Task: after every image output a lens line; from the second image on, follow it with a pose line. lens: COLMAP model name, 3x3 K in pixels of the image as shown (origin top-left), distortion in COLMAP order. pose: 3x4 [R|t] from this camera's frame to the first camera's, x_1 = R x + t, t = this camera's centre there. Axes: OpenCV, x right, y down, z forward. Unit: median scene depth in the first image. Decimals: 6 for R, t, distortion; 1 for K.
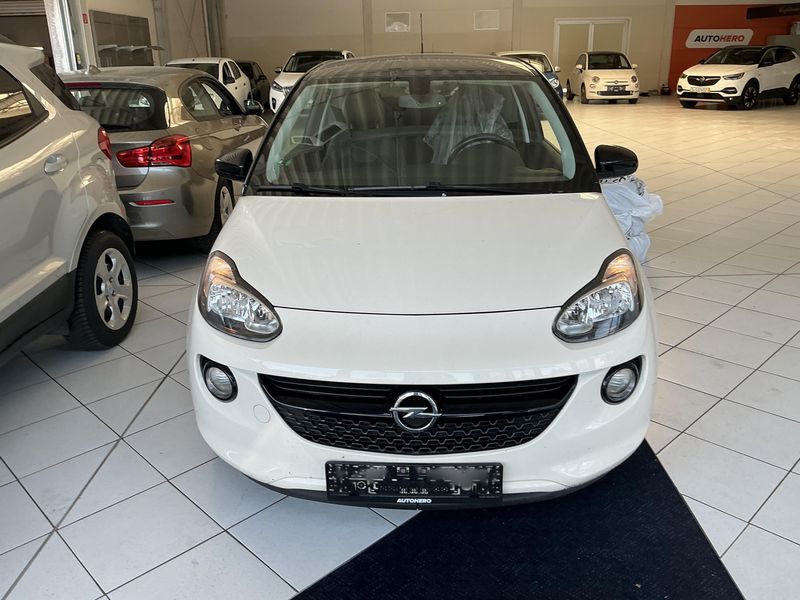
lens RADIAL K [[685.6, 0, 400.0], [0, 685.6, 300.0], [0, 0, 1]] dist [-0.013842, -0.009006]
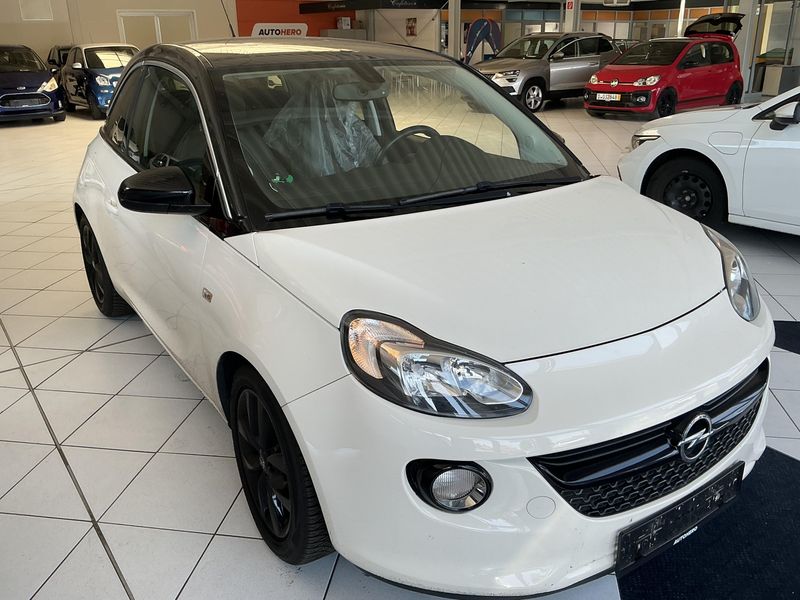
lens RADIAL K [[685.6, 0, 400.0], [0, 685.6, 300.0], [0, 0, 1]] dist [-0.013842, -0.009006]
pose [[0.805226, -0.202481, 0.557326, -0.540798], [0.198691, 0.977691, 0.068133, -0.106055], [-0.558688, 0.055874, 0.827494, 0.354574]]
